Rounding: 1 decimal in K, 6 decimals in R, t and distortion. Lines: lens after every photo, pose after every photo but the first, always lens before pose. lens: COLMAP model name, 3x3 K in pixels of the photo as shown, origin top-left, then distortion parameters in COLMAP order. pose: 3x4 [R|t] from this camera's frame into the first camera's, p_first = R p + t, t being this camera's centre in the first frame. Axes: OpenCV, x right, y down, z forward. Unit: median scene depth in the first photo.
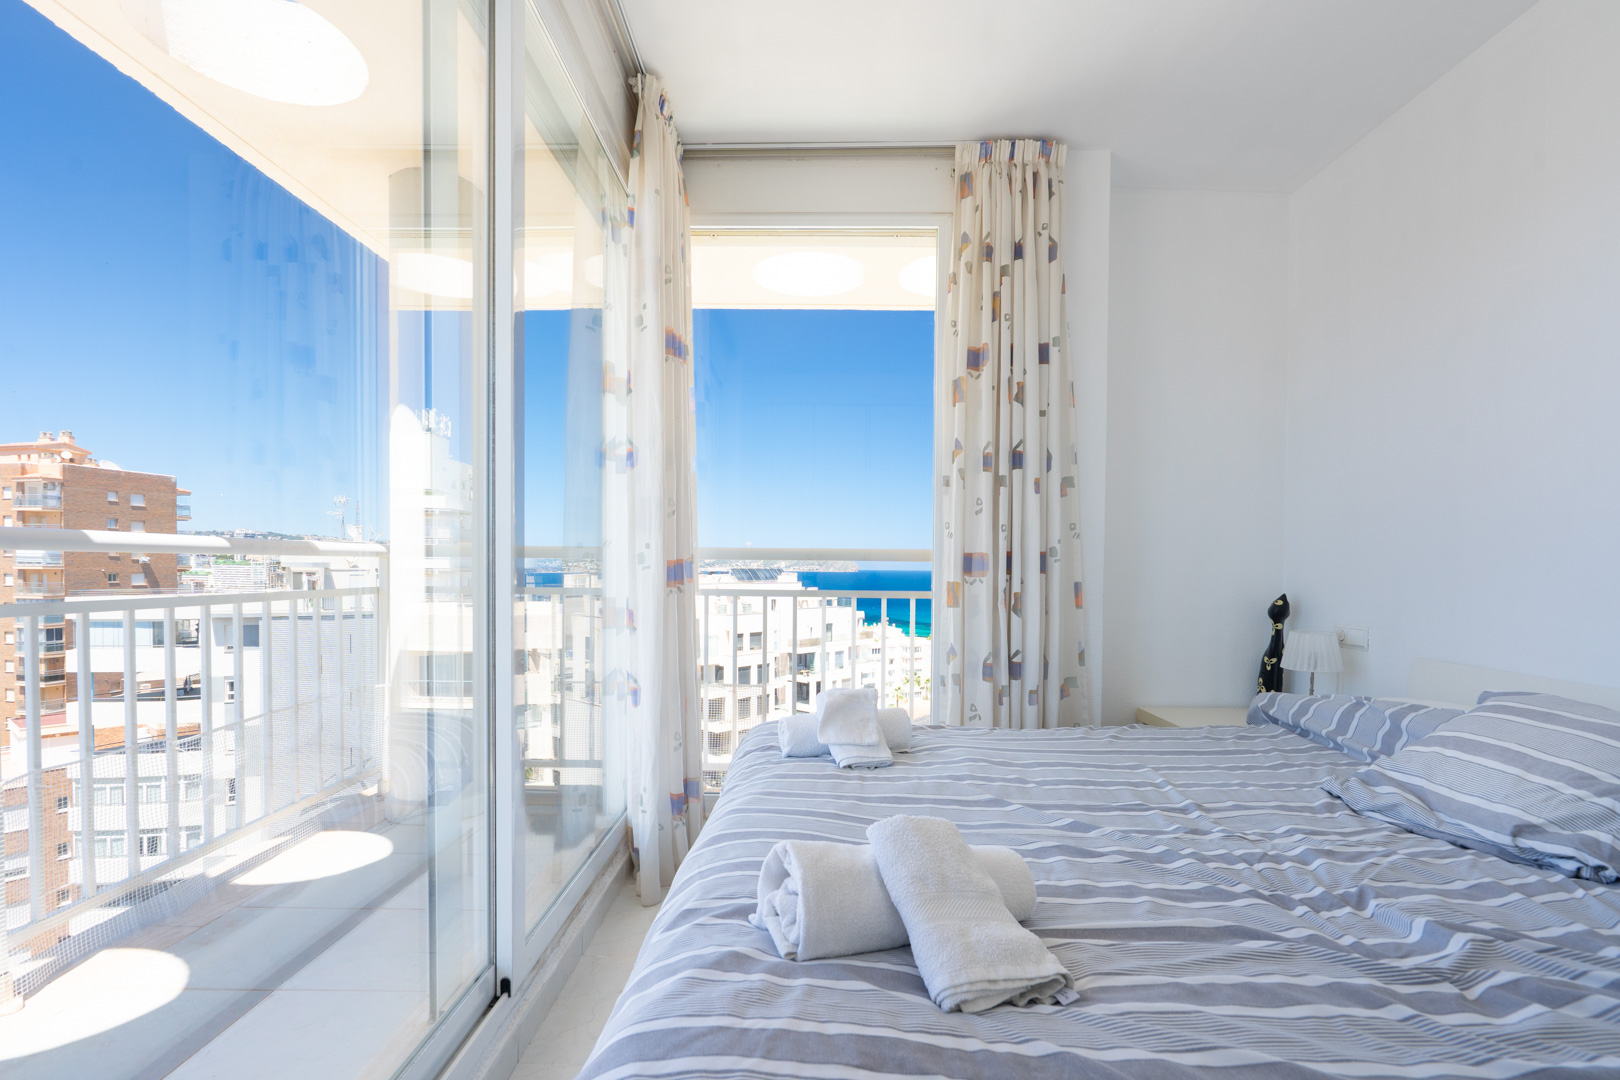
lens RADIAL K [[754.1, 0, 775.4], [0, 754.1, 582.5], [0, 0, 1]] dist [-0.005490, 0.002921]
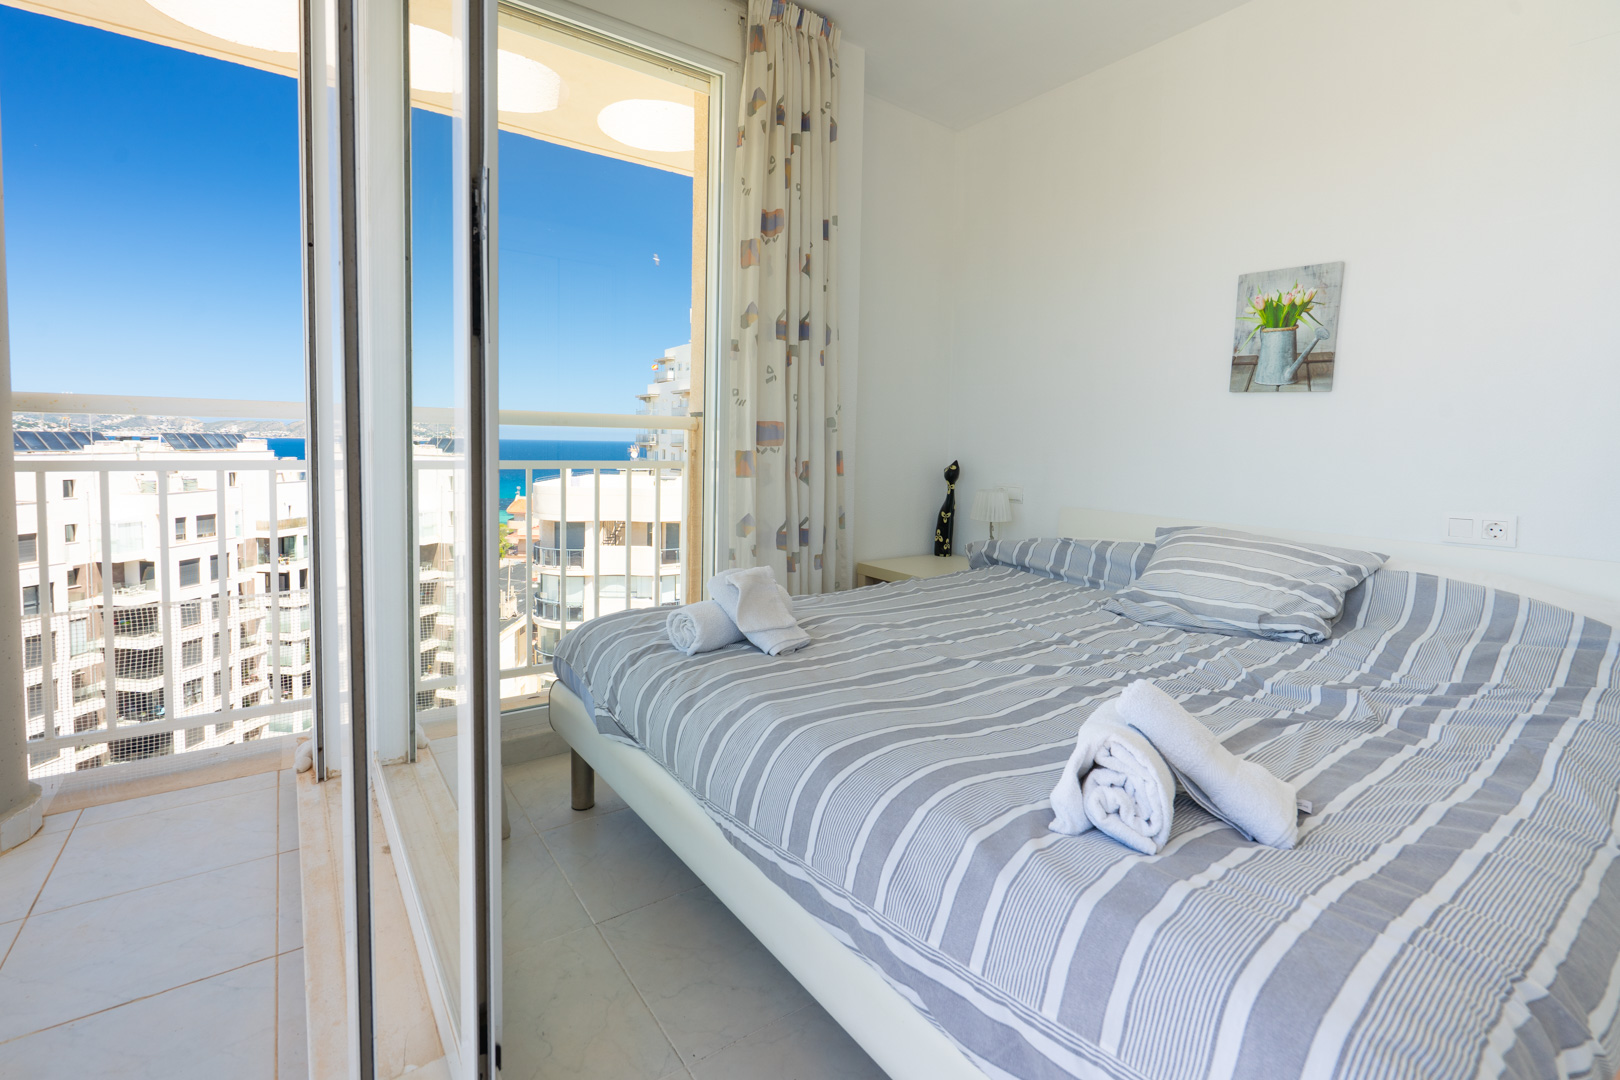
lens RADIAL K [[754.1, 0, 799.7], [0, 754.1, 485.0], [0, 0, 1]] dist [-0.005490, 0.002921]
pose [[0.794754, -0.028363, 0.606269, -0.304846], [0.000996, 0.998967, 0.045430, -0.001043], [-0.606931, -0.035502, 0.793961, 0.184871]]
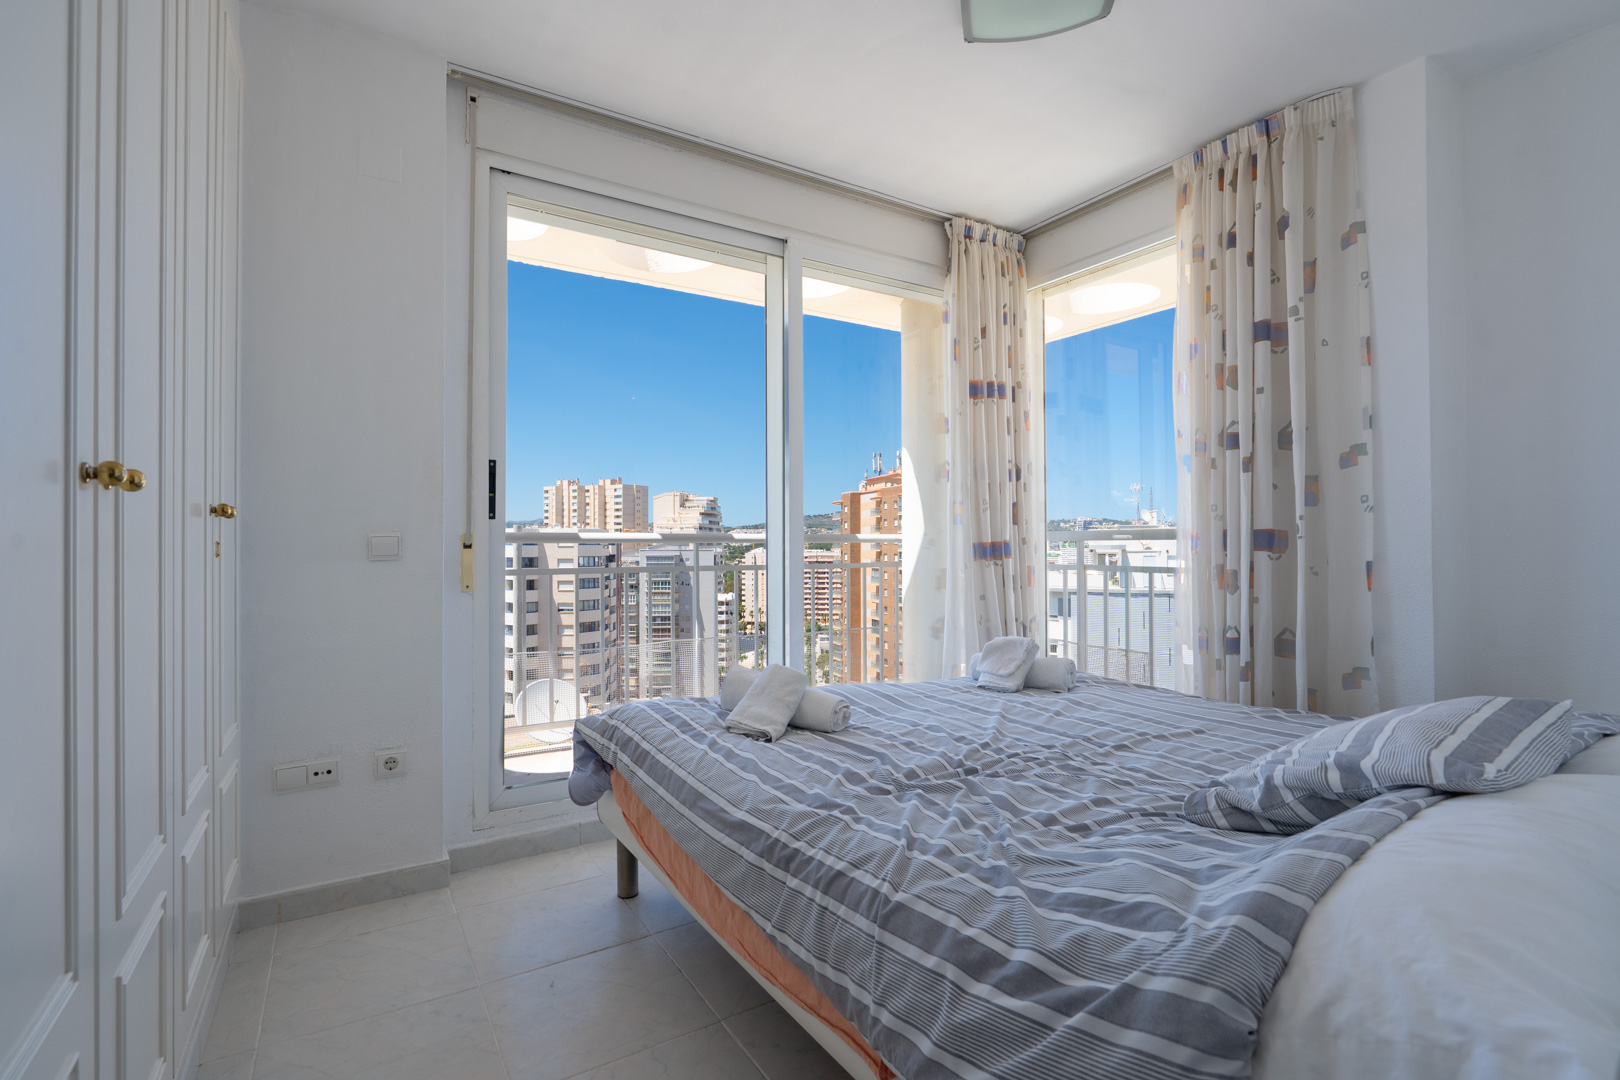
lens RADIAL K [[754.1, 0, 797.5], [0, 754.1, 543.0], [0, 0, 1]] dist [-0.005490, 0.002921]
pose [[0.533063, -0.016876, -0.845907, 0.862929], [-0.006140, 0.999698, -0.023814, 0.004810], [0.846053, 0.017888, 0.532798, -0.047574]]
